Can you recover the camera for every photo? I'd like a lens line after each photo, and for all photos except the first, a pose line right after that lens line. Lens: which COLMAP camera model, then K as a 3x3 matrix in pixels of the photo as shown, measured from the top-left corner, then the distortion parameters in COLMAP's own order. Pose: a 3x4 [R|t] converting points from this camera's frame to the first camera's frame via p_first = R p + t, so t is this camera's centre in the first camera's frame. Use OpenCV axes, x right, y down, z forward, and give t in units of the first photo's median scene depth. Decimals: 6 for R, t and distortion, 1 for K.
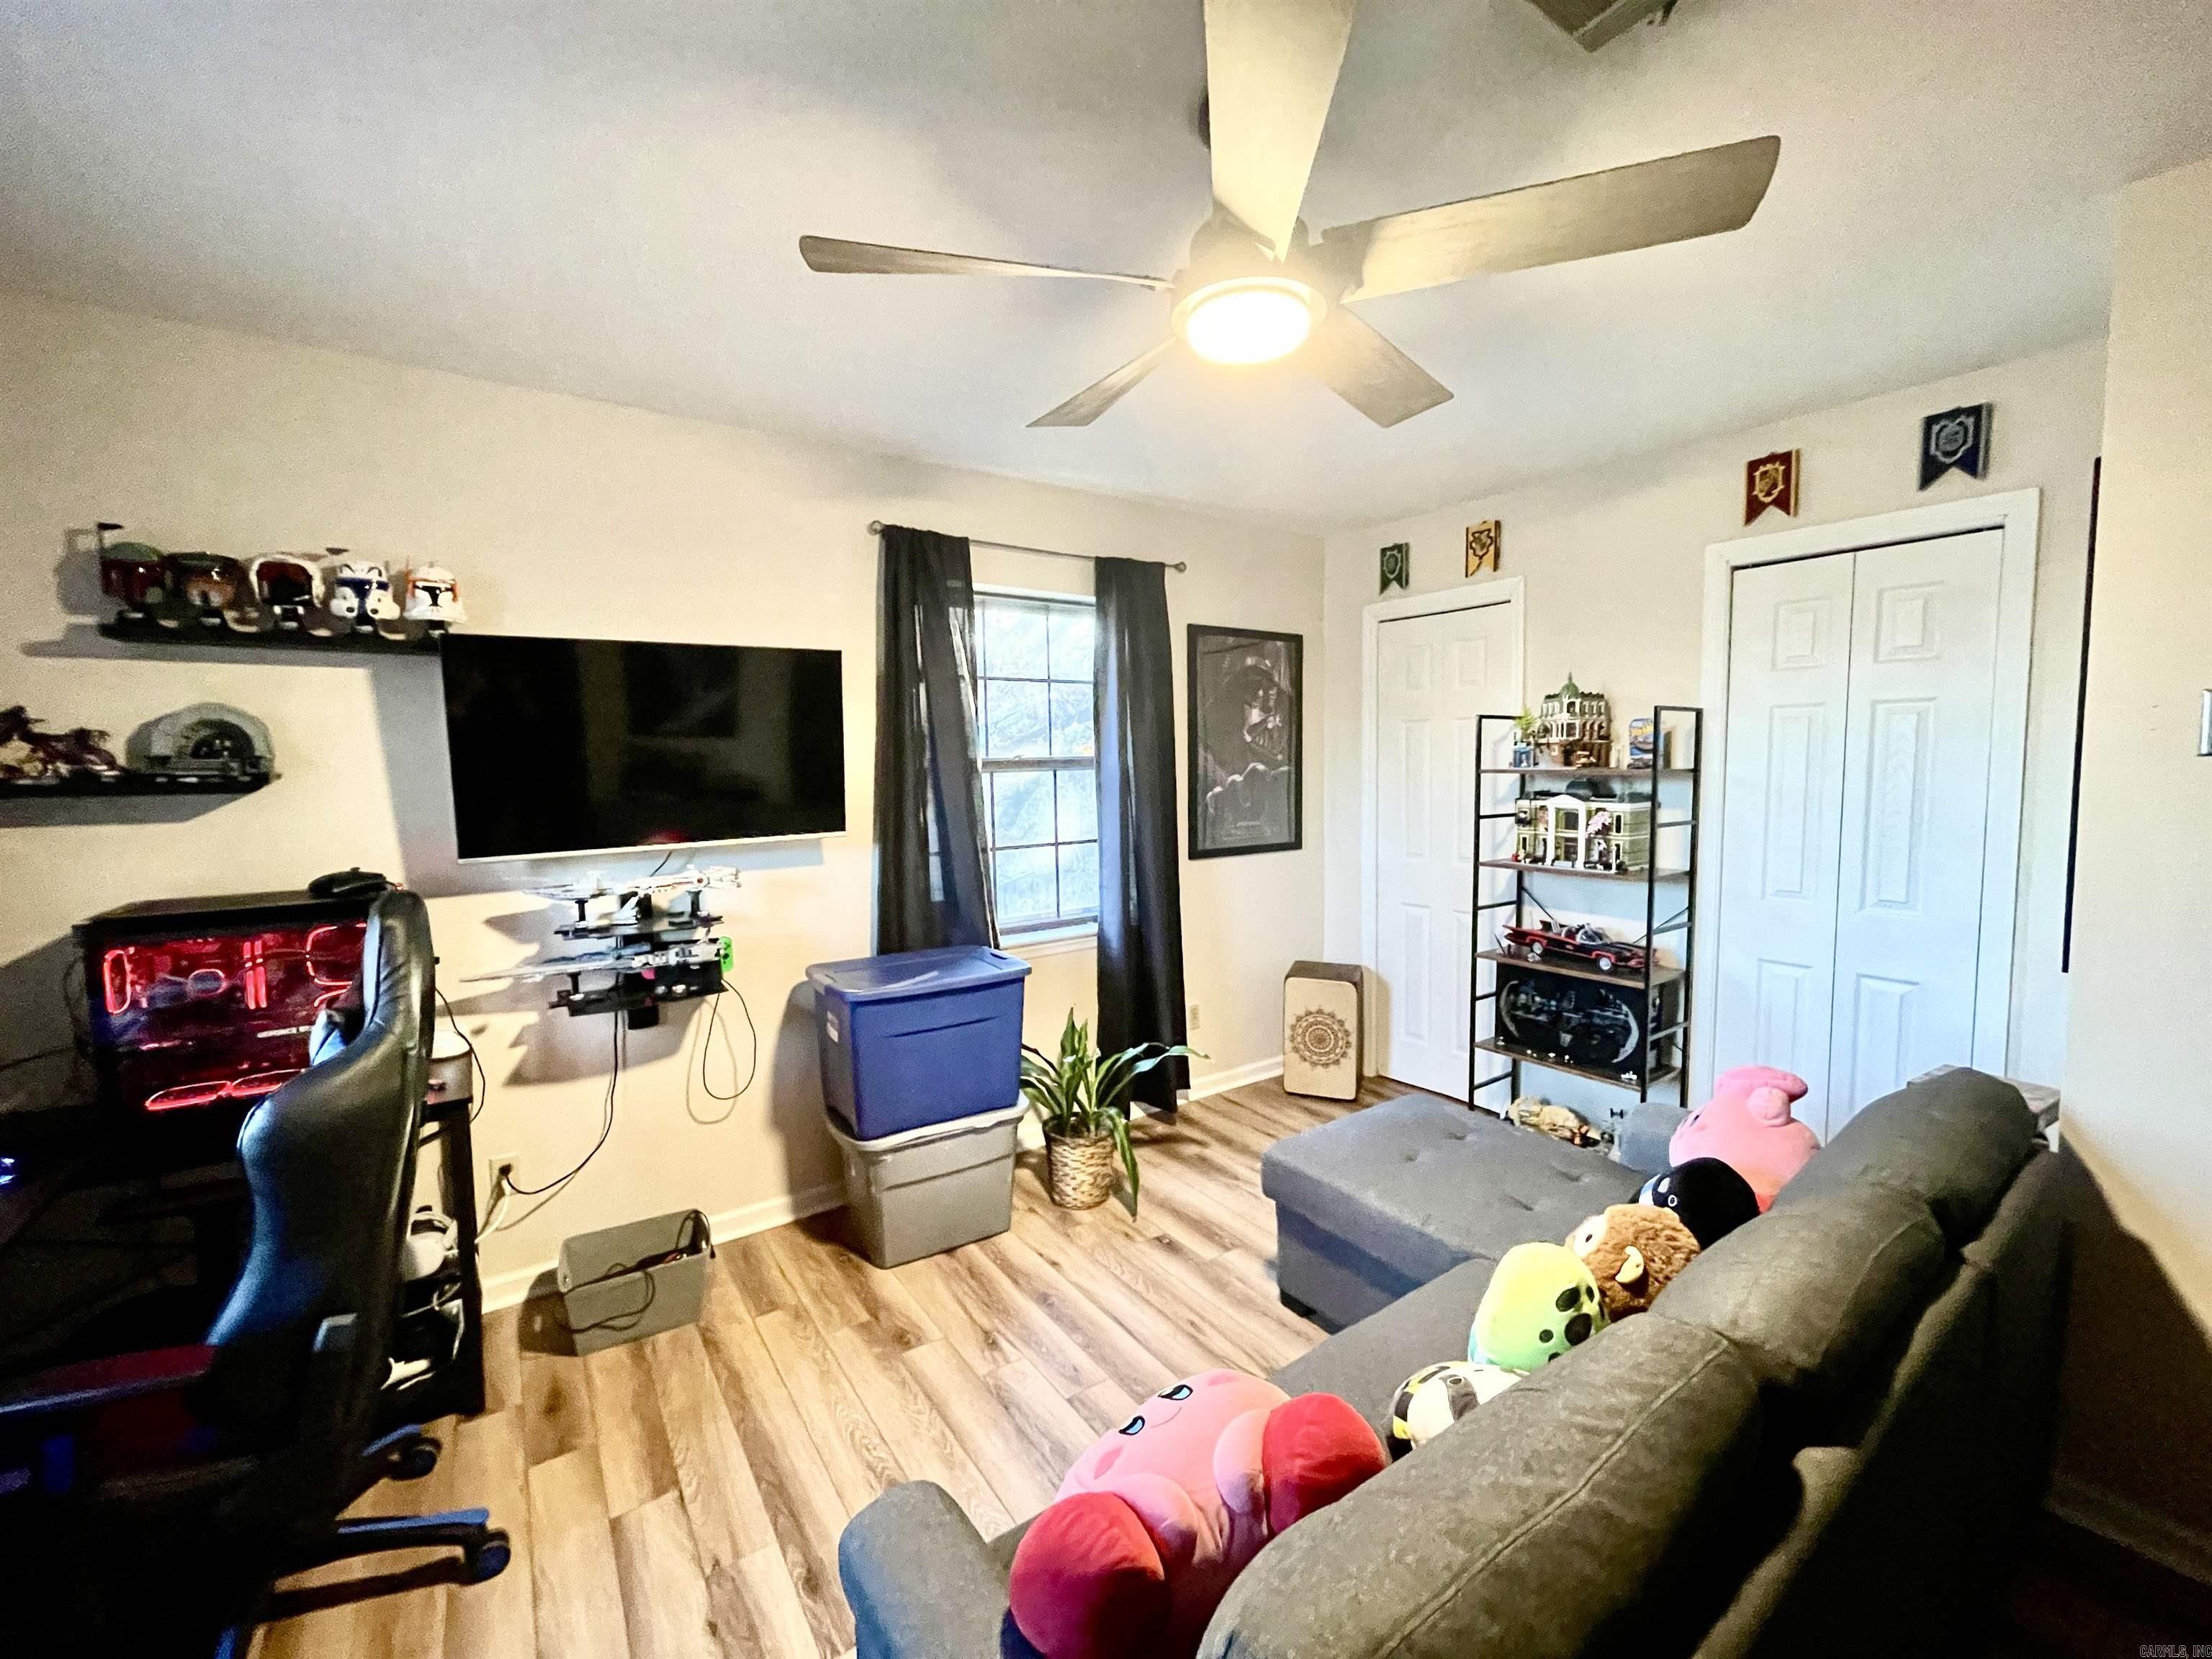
lens RADIAL K [[903.9, 0, 1107.4], [0, 903.9, 830.9], [0, 0, 1]] dist [0.001925, -0.000922]
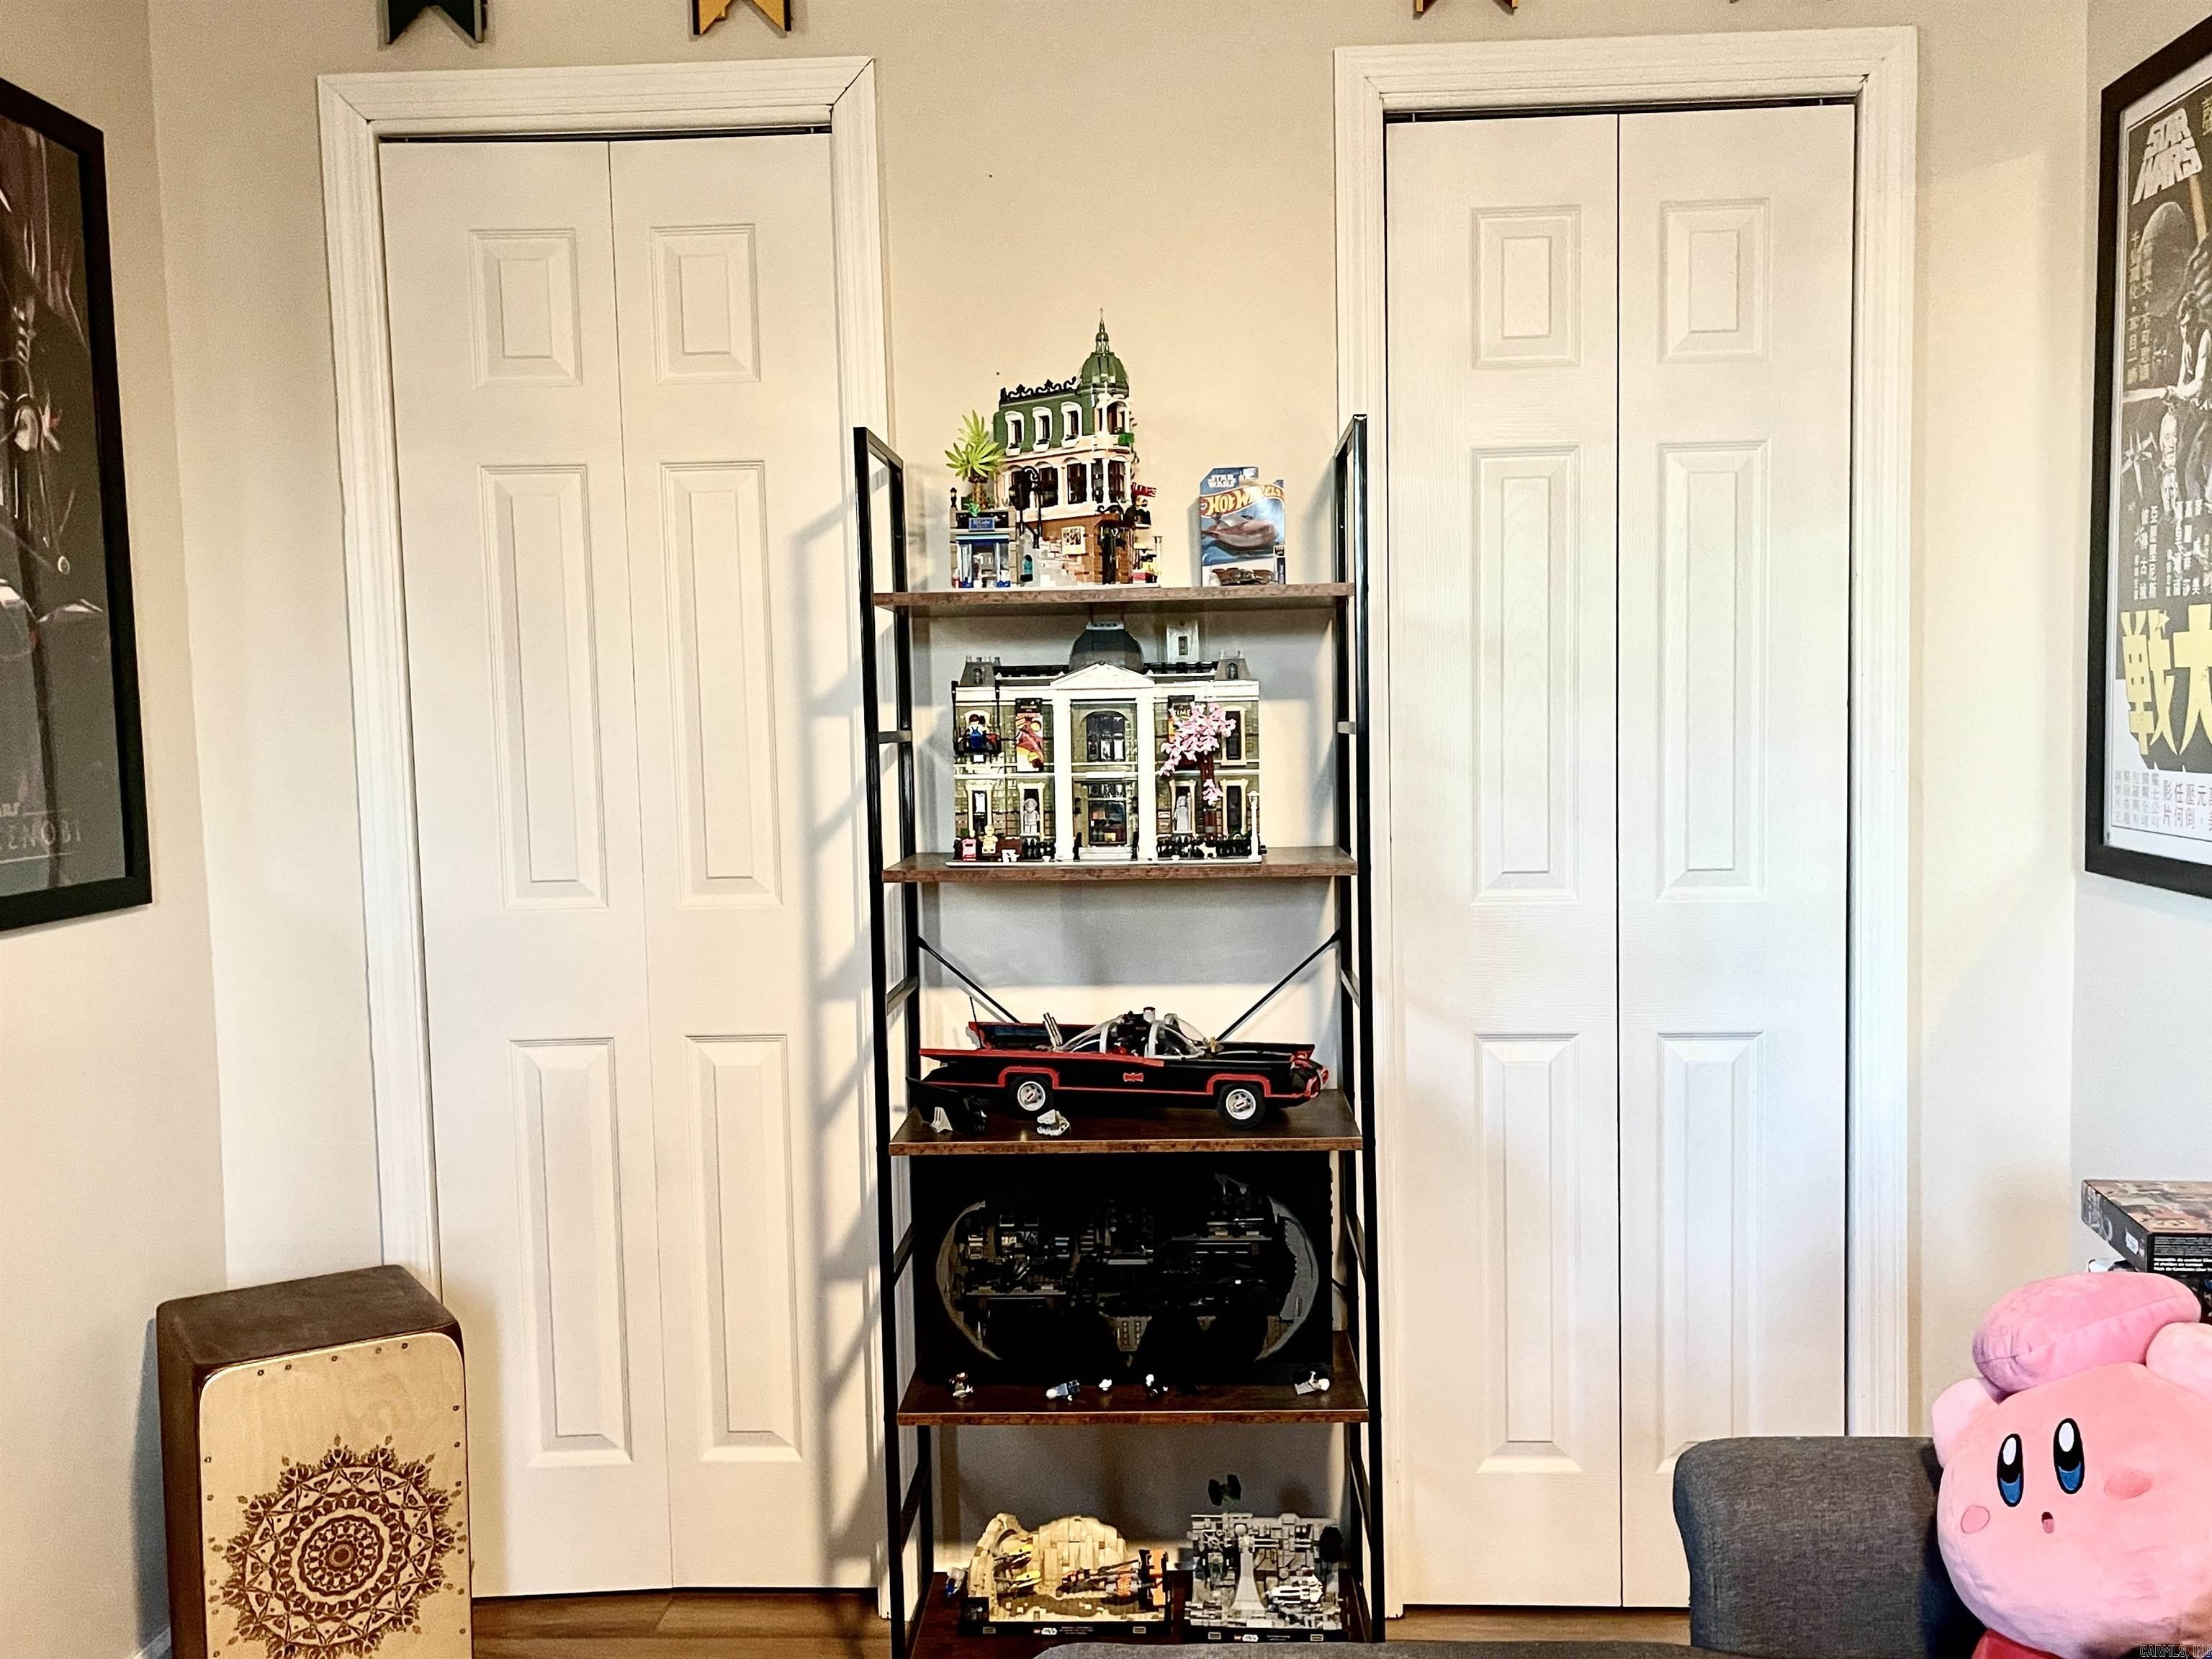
lens RADIAL K [[1888.2, 0, 1104.8], [0, 1888.2, 835.7], [0, 0, 1]] dist [0.032727, -0.011867]
pose [[0.607965, -0.059181, 0.791755, -0.094334], [0.076814, 0.996924, 0.015534, 0.017144], [-0.790239, 0.051374, 0.610641, 0.524113]]
